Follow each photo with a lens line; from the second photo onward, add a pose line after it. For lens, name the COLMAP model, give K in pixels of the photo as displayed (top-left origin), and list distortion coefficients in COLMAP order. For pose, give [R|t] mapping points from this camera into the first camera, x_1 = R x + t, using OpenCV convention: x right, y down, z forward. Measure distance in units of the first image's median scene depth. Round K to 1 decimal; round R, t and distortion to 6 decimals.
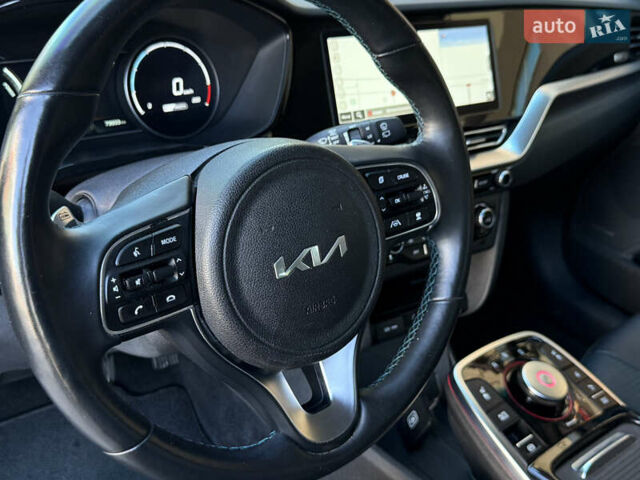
lens RADIAL K [[716.2, 0, 314.2], [0, 716.2, 245.5], [0, 0, 1]] dist [0.100584, 0.000000]
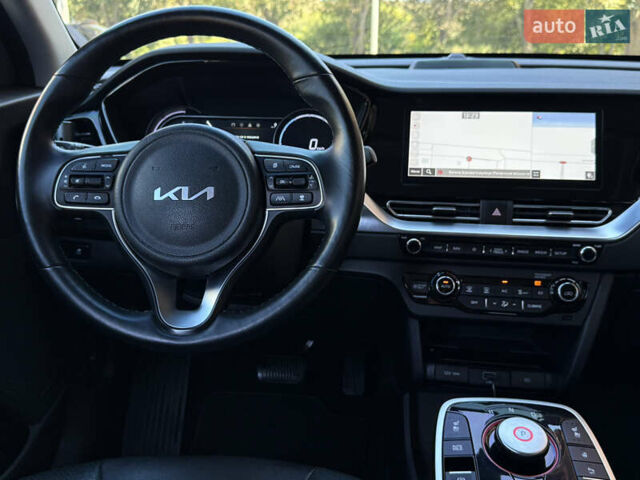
lens RADIAL K [[634.7, 0, 320.9], [0, 634.7, 244.1], [0, 0, 1]] dist [0.067248, 0.000000]
pose [[0.741376, 0.119384, -0.660386, 0.687672], [-0.271580, 0.953243, -0.132561, 0.133998], [0.613682, 0.277625, 0.739133, 0.136244]]
